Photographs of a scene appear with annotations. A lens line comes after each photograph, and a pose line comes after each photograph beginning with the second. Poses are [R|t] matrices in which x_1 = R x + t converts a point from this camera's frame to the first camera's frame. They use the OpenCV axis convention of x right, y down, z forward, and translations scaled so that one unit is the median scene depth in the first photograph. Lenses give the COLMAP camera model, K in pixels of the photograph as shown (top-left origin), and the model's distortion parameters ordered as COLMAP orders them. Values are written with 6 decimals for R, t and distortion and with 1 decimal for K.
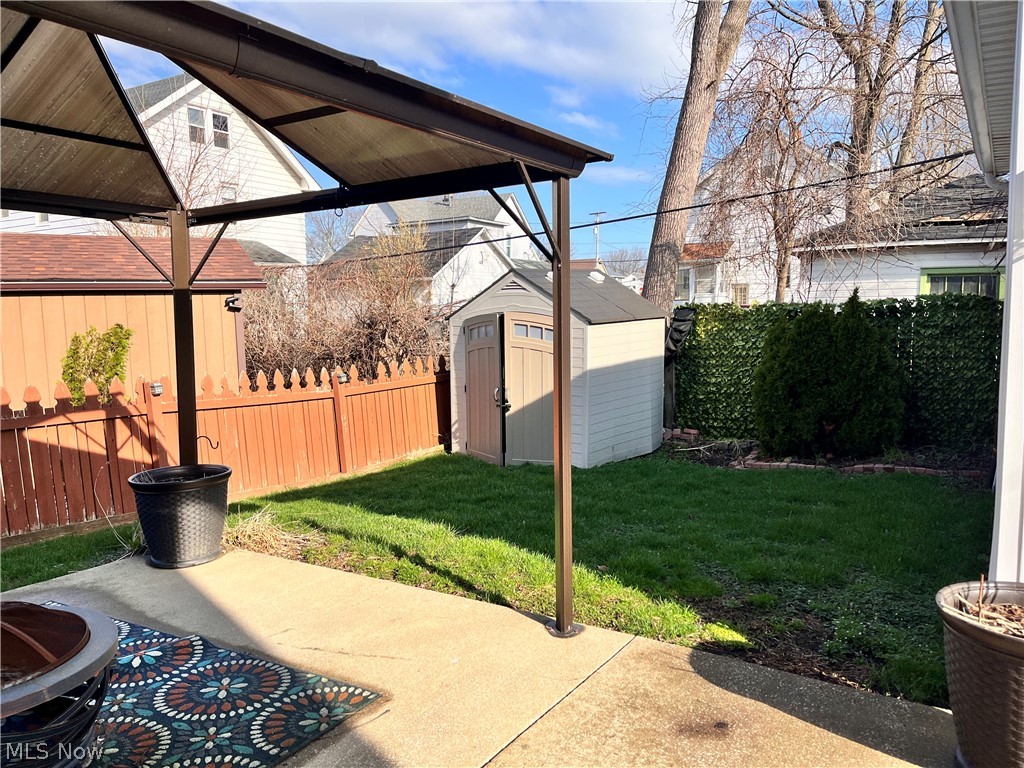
lens RADIAL K [[766.2, 0, 512.4], [0, 766.2, 385.5], [0, 0, 1]] dist [0.050809, -0.029608]
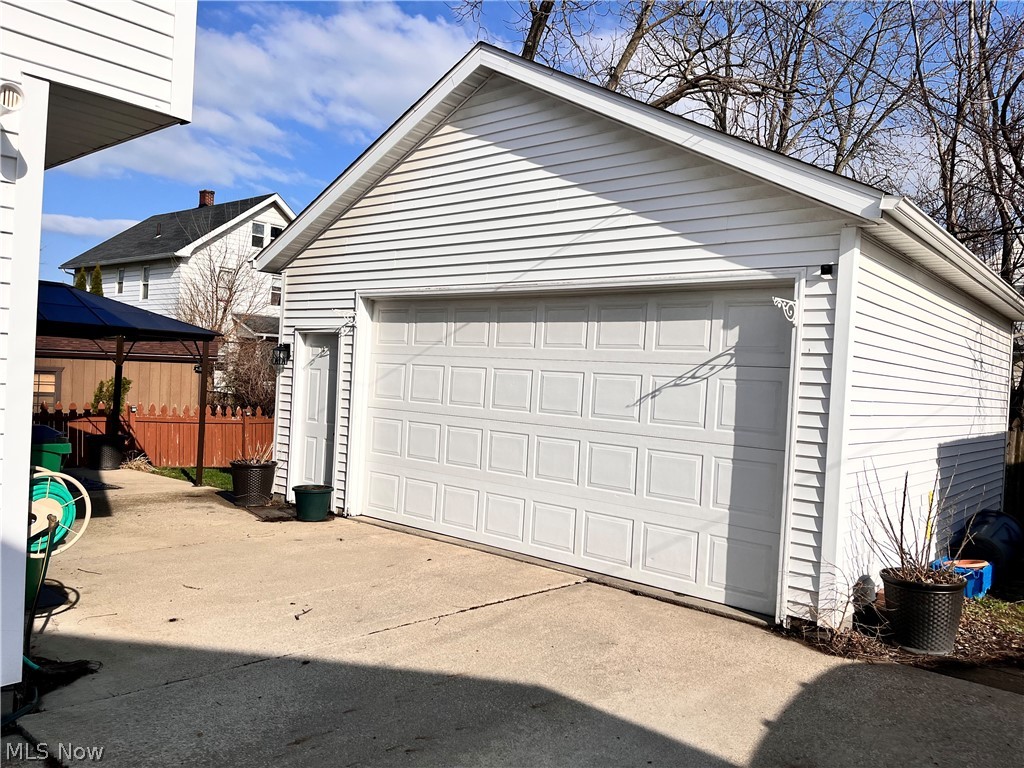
lens RADIAL K [[766.2, 0, 519.1], [0, 766.2, 386.1], [0, 0, 1]] dist [0.050809, -0.029608]
pose [[0.989864, 0.060992, -0.128258, 0.764313], [-0.072031, 0.993921, -0.083264, 0.038585], [0.122400, 0.091658, 0.988239, -0.860247]]
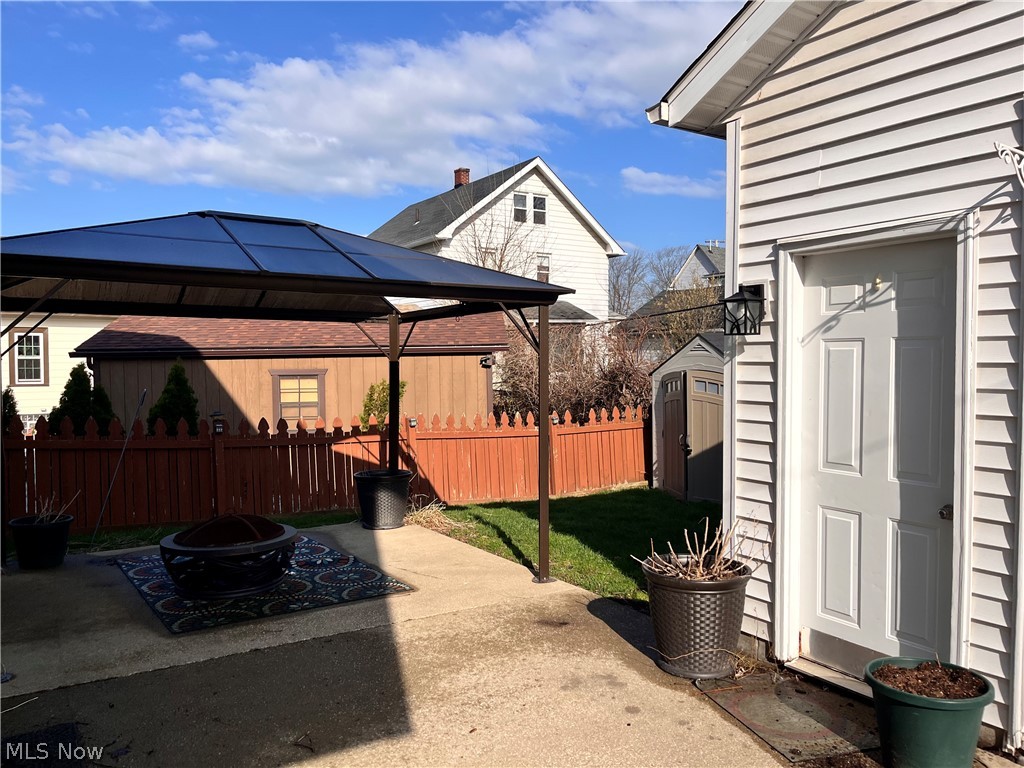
lens RADIAL K [[766.2, 0, 531.5], [0, 766.2, 392.9], [0, 0, 1]] dist [0.050809, -0.029608]
pose [[0.914793, 0.025560, -0.403114, 0.308845], [-0.045048, 0.998226, -0.038935, -0.004881], [0.401404, 0.053777, 0.914321, -0.227782]]
